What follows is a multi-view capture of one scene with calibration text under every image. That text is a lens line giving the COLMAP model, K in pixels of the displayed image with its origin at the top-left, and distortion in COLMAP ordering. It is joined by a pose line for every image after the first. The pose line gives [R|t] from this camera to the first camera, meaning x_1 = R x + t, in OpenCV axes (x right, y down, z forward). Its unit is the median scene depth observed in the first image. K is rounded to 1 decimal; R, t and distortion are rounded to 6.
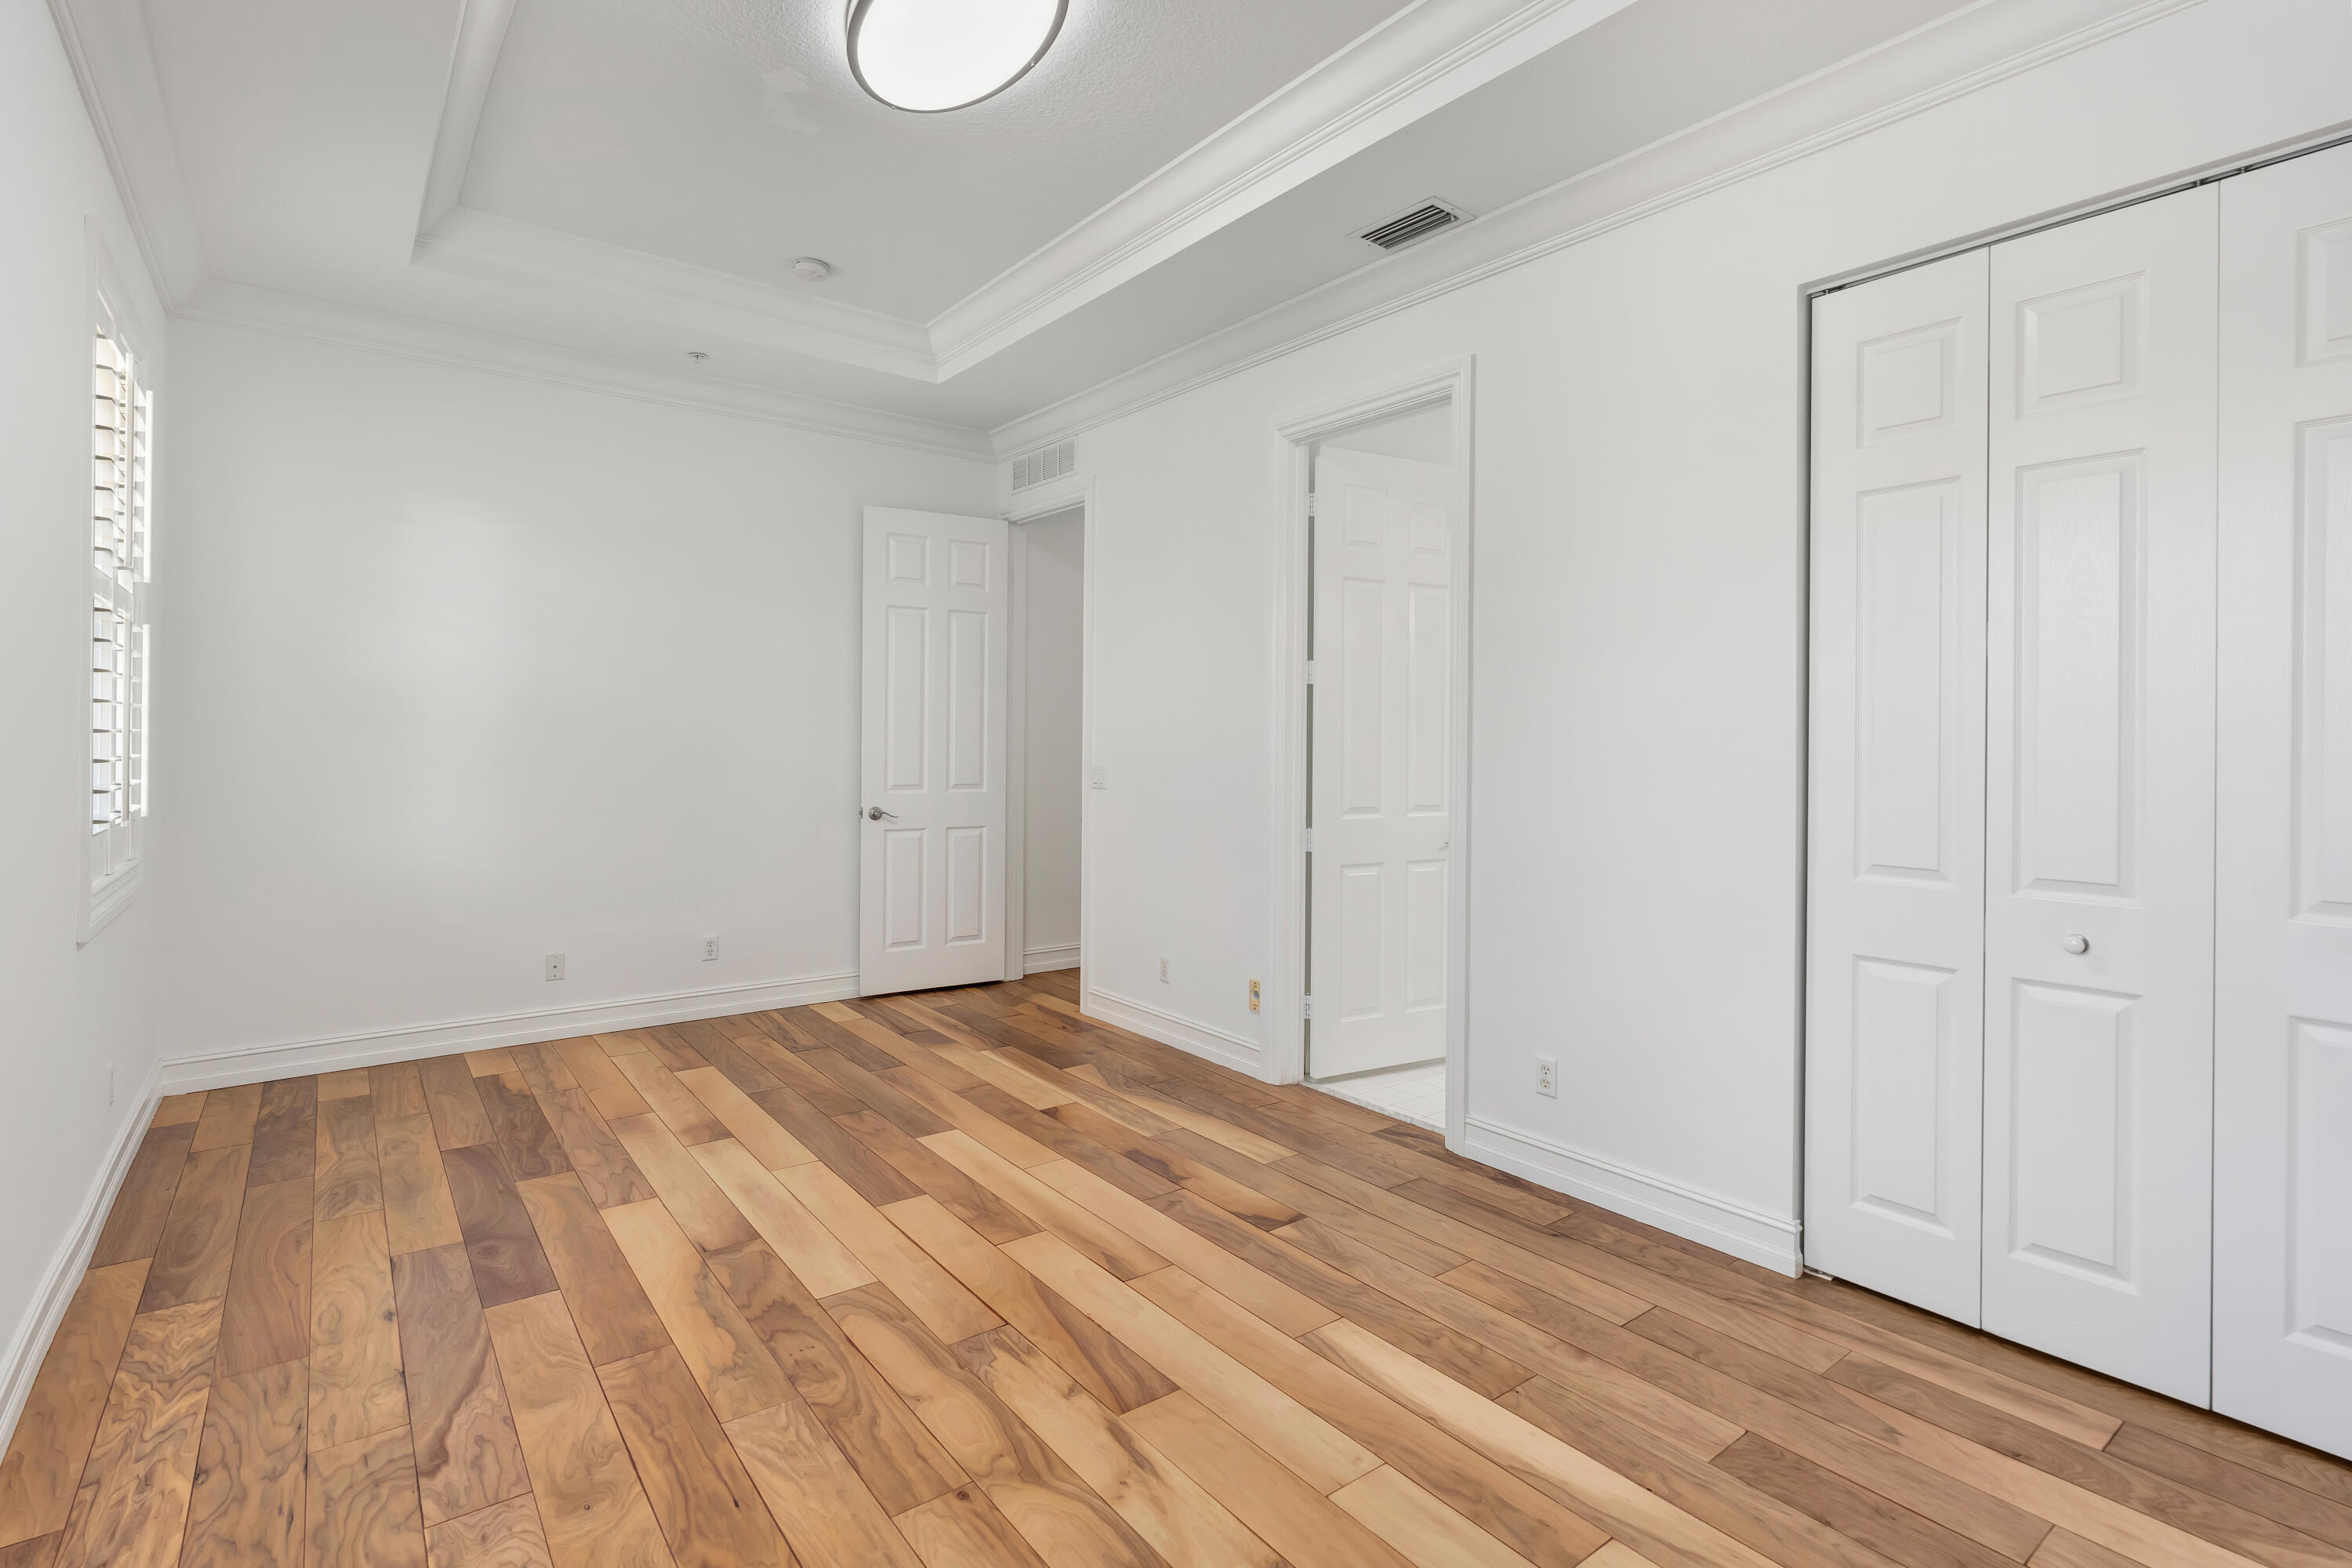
lens RADIAL K [[1108.0, 0, 1179.3], [0, 1108.0, 743.3], [0, 0, 1]] dist [-0.001258, 0.000390]
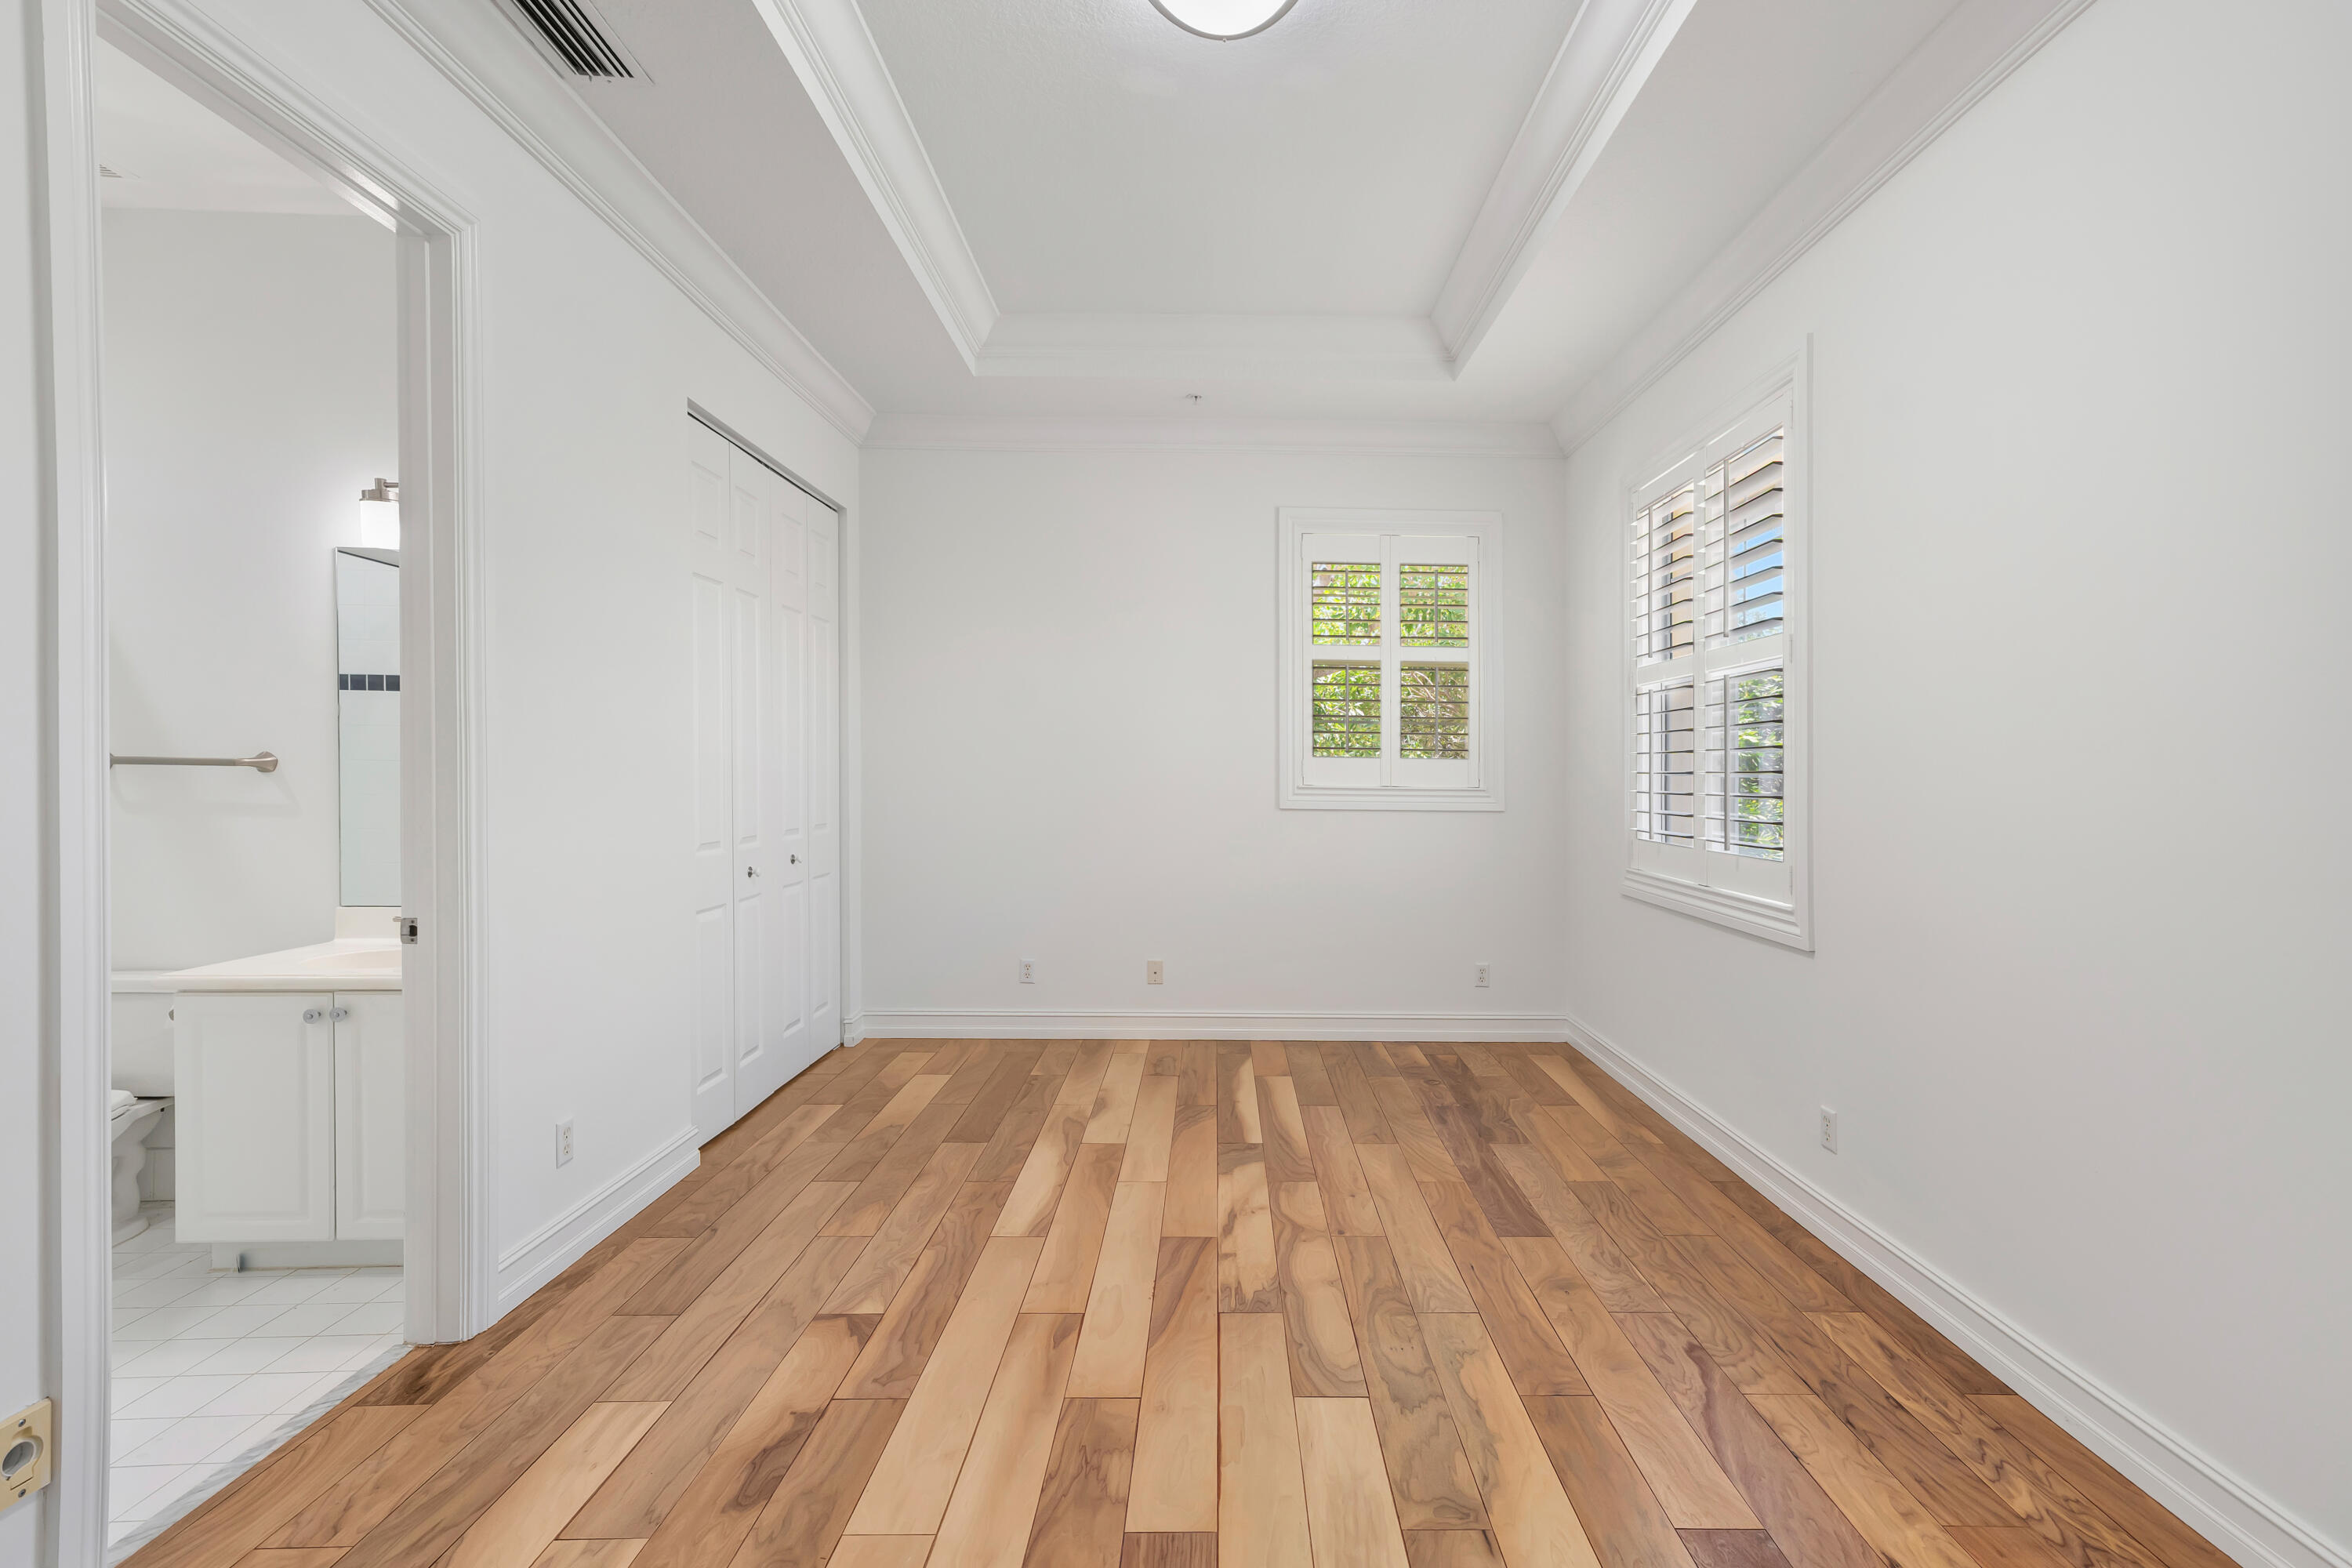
lens RADIAL K [[1109.8, 0, 1234.2], [0, 1109.8, 807.8], [0, 0, 1]] dist [0.023516, 0.000361]
pose [[-0.799300, -0.041187, 0.599519, -0.711993], [-0.022174, 0.998991, 0.039067, -0.000229], [-0.600523, 0.017933, -0.799407, 1.662859]]
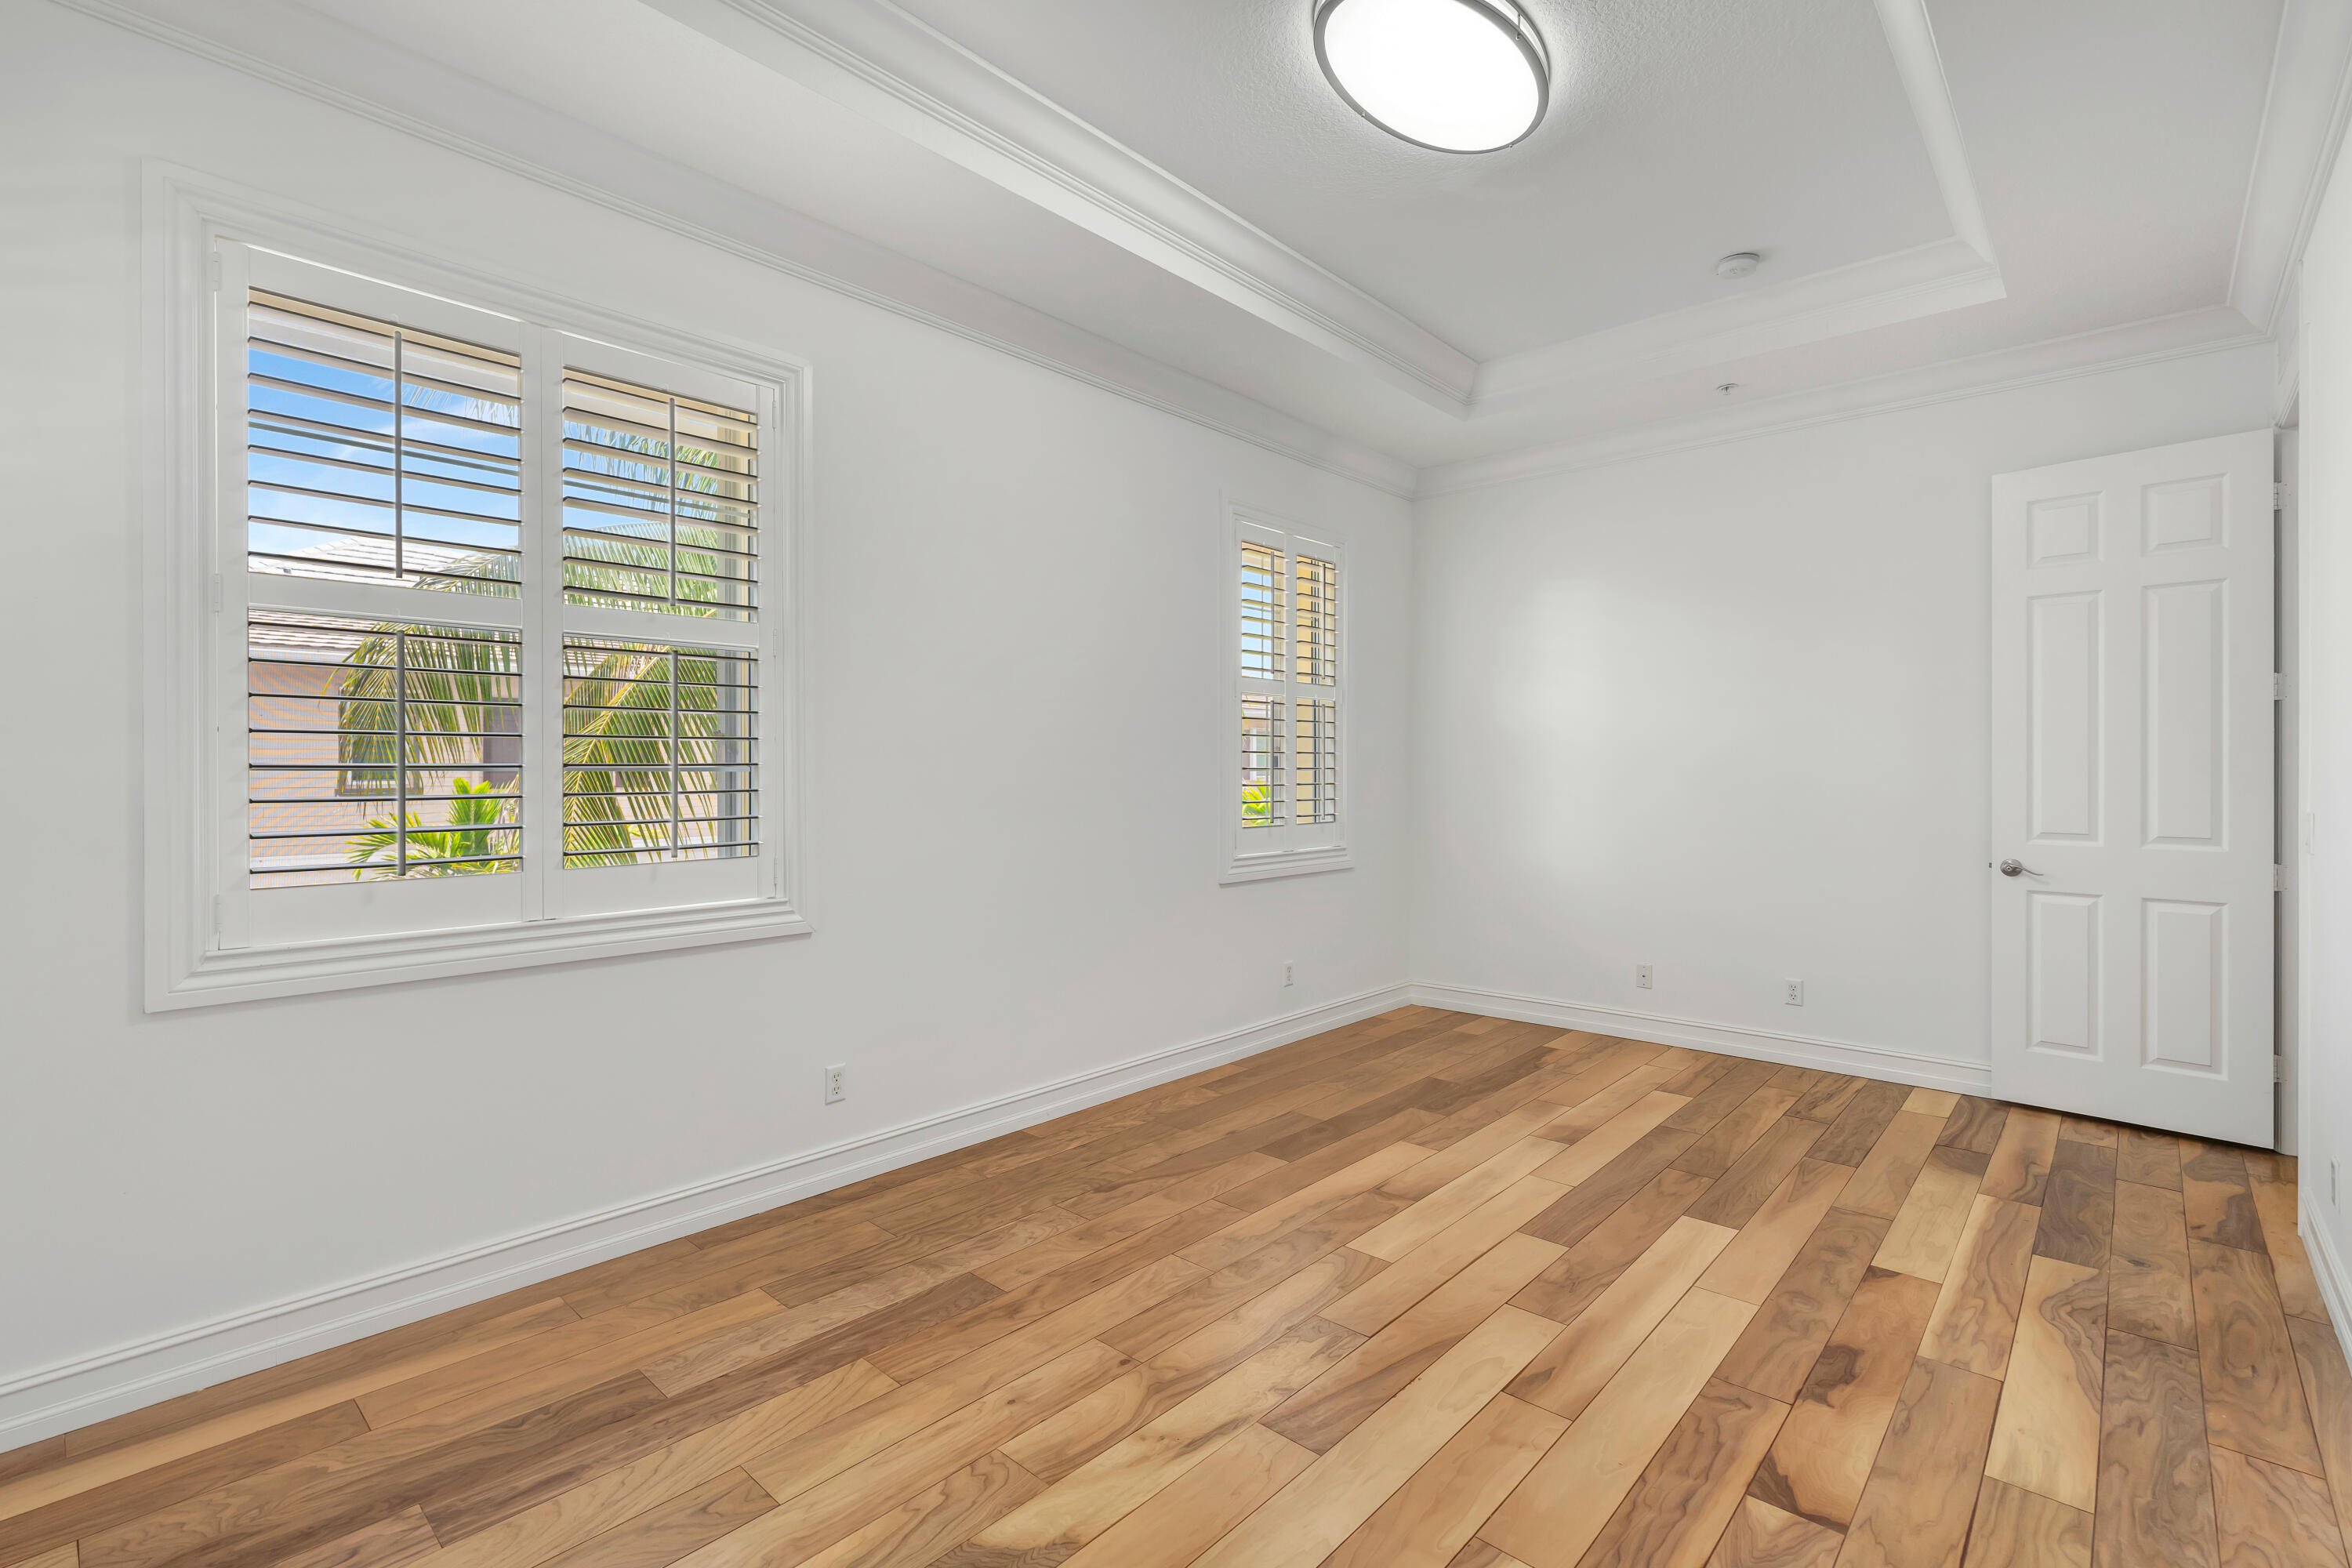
lens RADIAL K [[1064.9, 0, 1178.3], [0, 1064.9, 771.6], [0, 0, 1]] dist [0.000440, 0.000932]
pose [[0.174995, -0.007909, -0.984538, 0.718805], [-0.001323, 0.999965, -0.008268, 0.005948], [0.984568, 0.002749, 0.174978, 0.589109]]
